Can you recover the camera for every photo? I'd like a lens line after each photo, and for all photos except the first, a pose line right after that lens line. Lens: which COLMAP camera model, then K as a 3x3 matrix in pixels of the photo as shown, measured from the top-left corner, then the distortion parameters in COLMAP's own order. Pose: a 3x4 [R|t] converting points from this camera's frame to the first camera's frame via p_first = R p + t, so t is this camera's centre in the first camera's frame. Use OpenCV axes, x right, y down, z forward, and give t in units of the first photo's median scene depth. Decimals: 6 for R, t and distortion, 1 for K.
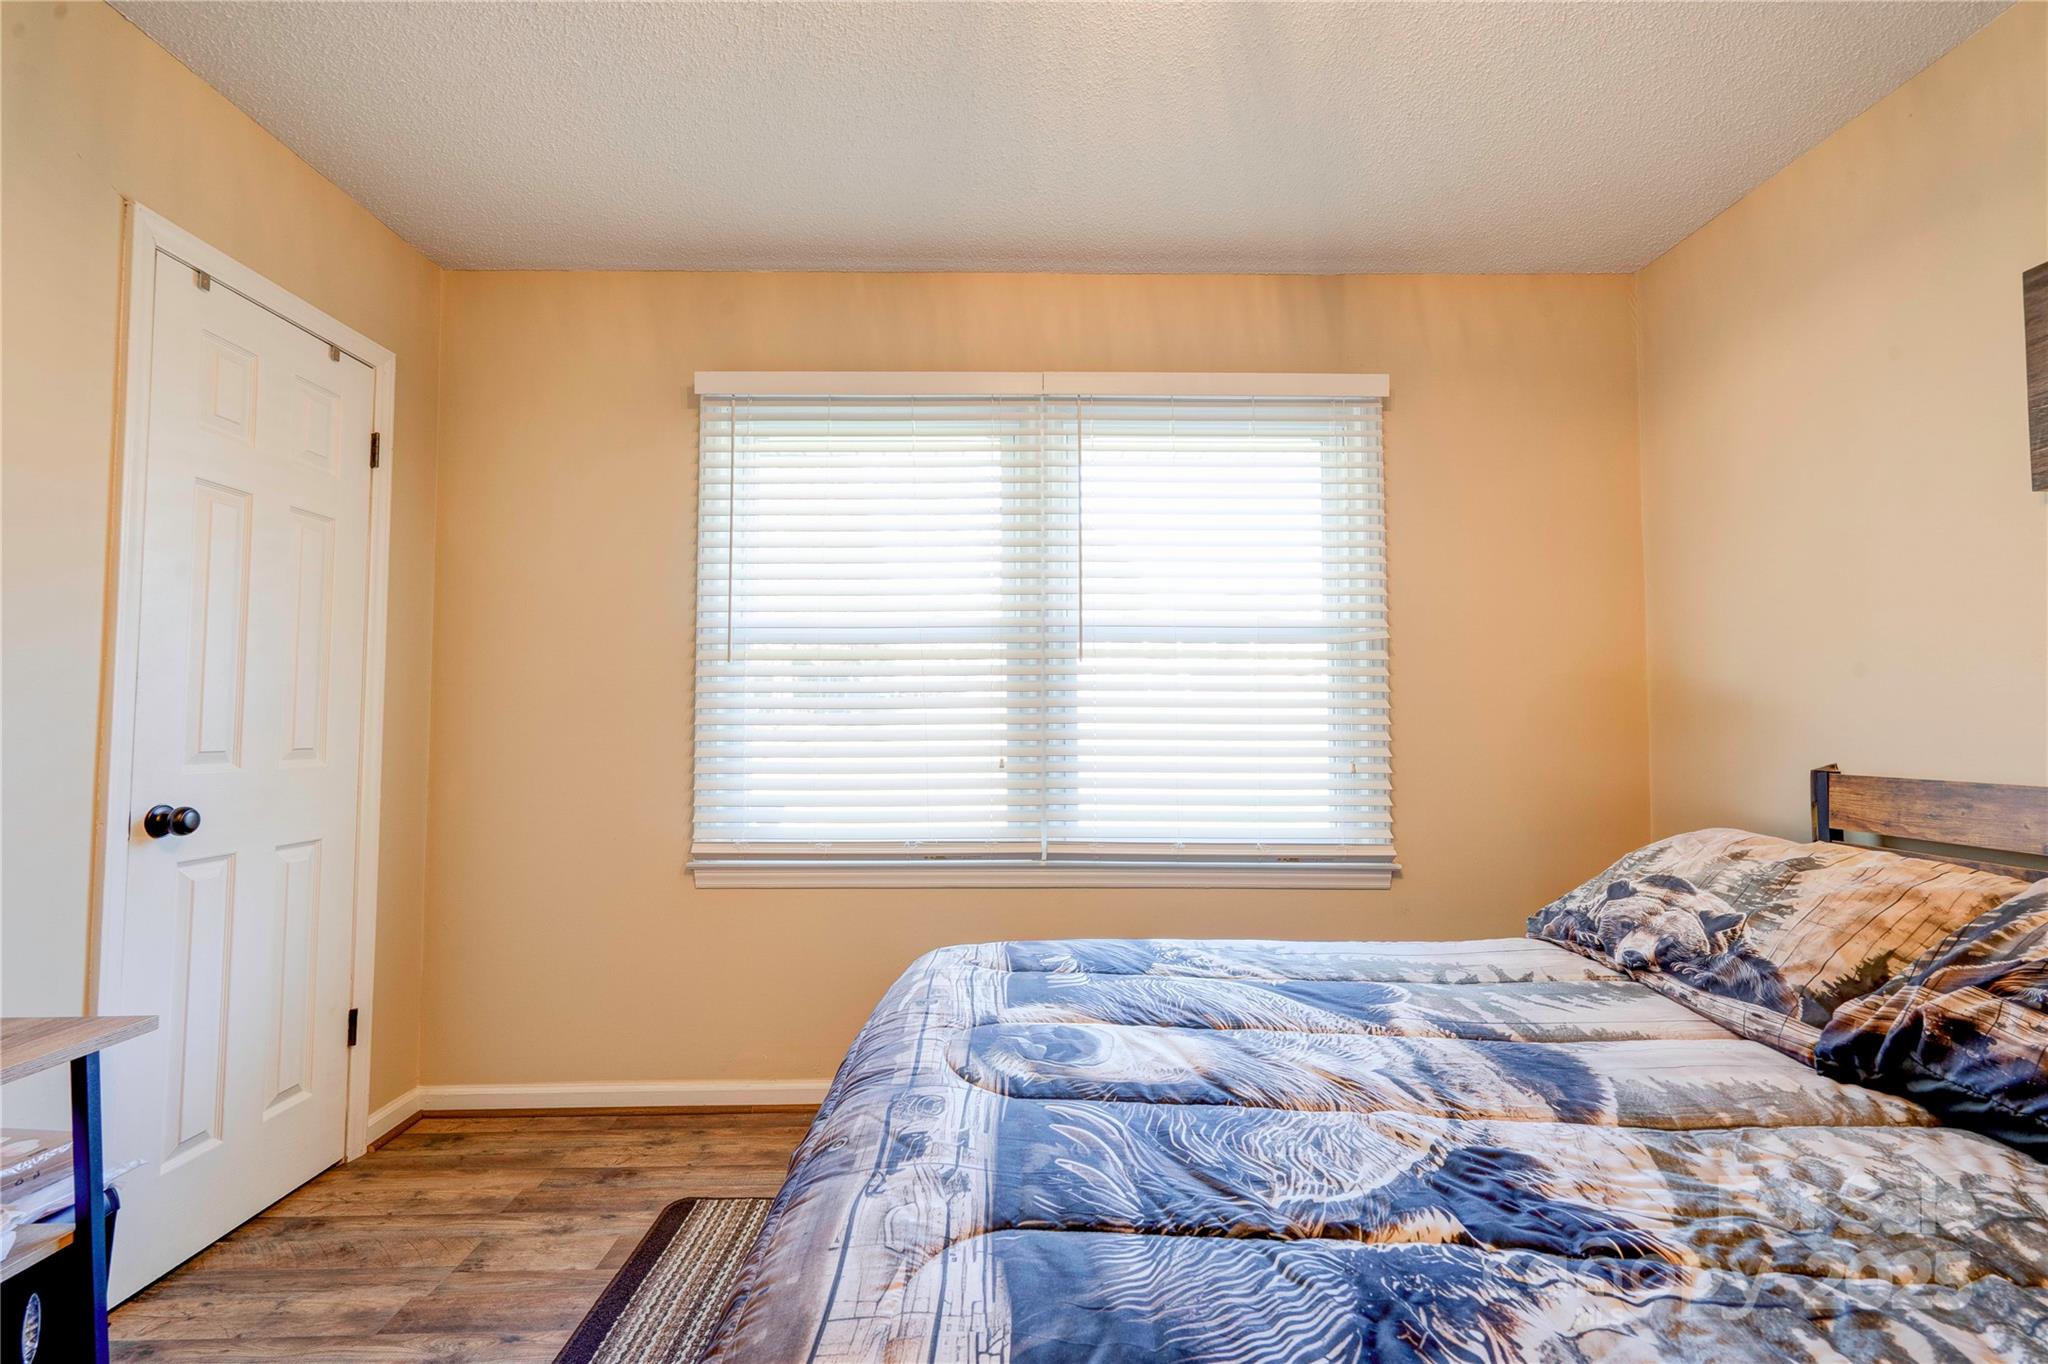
lens RADIAL K [[937.2, 0, 1015.1], [0, 937.2, 677.6], [0, 0, 1]] dist [-0.006859, 0.011407]
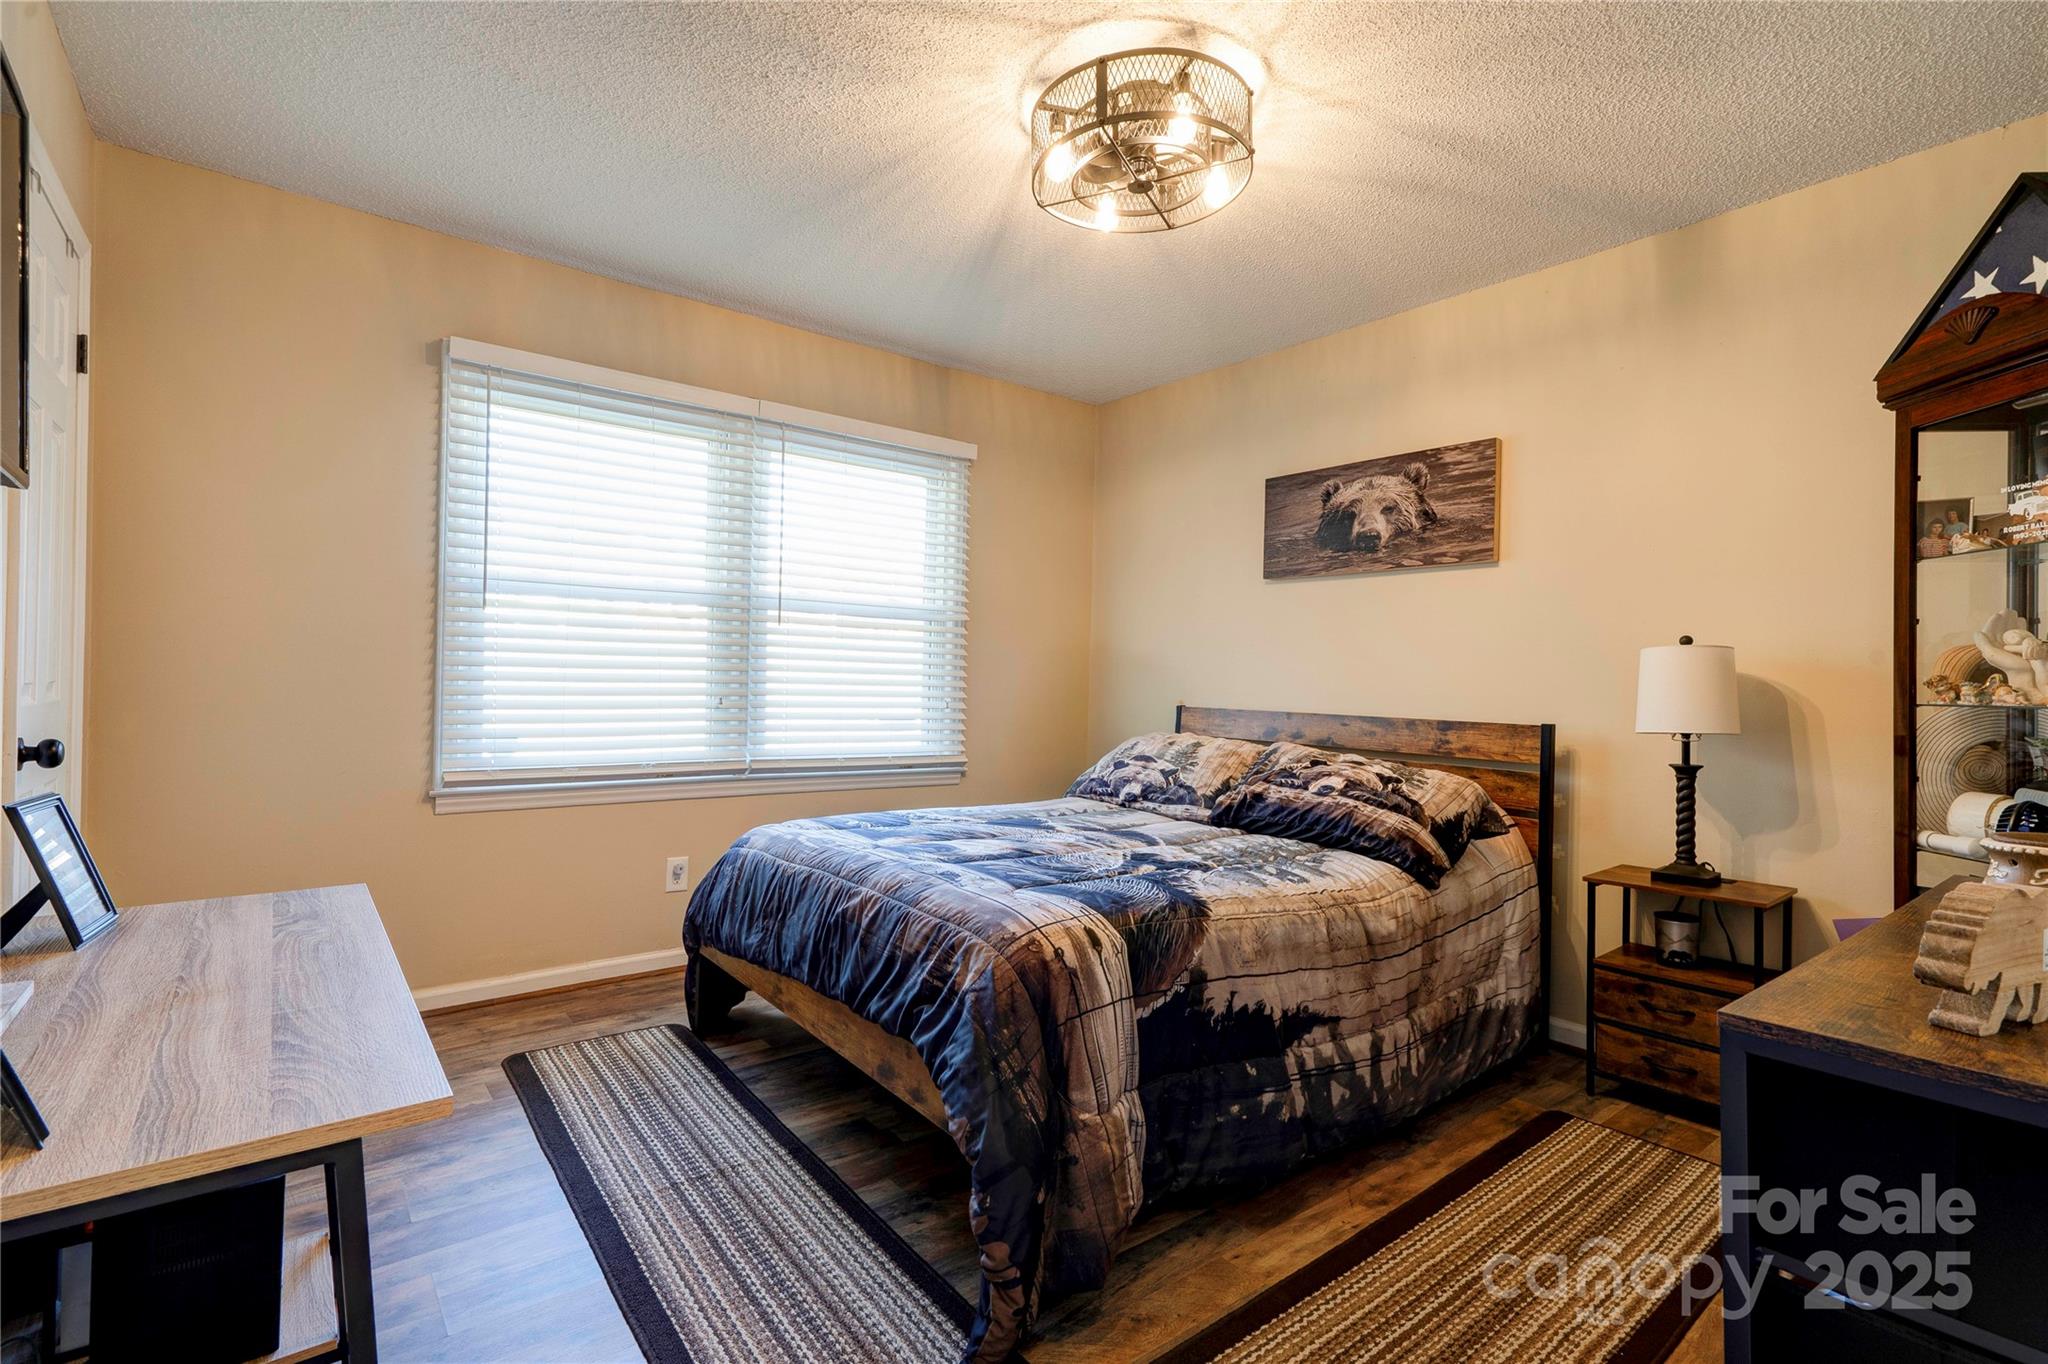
lens RADIAL K [[937.2, 0, 1034.0], [0, 937.2, 677.6], [0, 0, 1]] dist [-0.006859, 0.011407]
pose [[0.784255, 0.017996, 0.620178, -0.735998], [-0.054588, 0.997704, 0.040079, -0.025305], [-0.618033, -0.065286, 0.783437, -0.429153]]
